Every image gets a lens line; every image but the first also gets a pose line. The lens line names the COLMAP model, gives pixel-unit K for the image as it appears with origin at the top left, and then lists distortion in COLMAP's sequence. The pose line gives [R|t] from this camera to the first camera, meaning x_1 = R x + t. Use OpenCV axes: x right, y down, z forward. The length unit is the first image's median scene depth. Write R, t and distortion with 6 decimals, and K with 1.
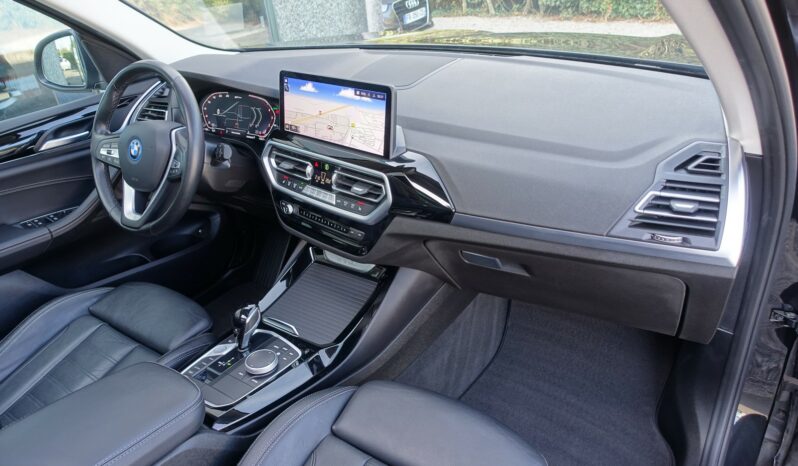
lens RADIAL K [[545.3, 0, 398.5], [0, 545.3, 231.0], [0, 0, 1]] dist [-0.011374, -0.004001]
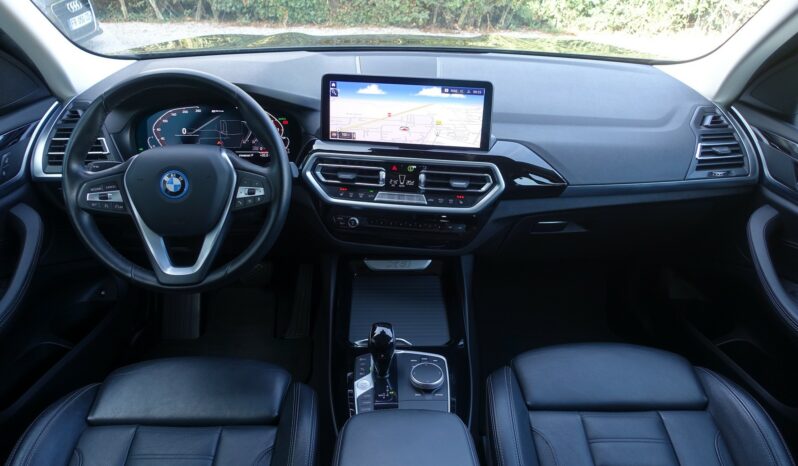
lens RADIAL K [[545.3, 0, 403.5], [0, 545.3, 230.3], [0, 0, 1]] dist [-0.011374, -0.004001]
pose [[0.809005, -0.201791, 0.552079, -0.658074], [0.208088, 0.976723, 0.052075, -0.058110], [-0.549737, 0.072752, 0.832164, 0.183272]]
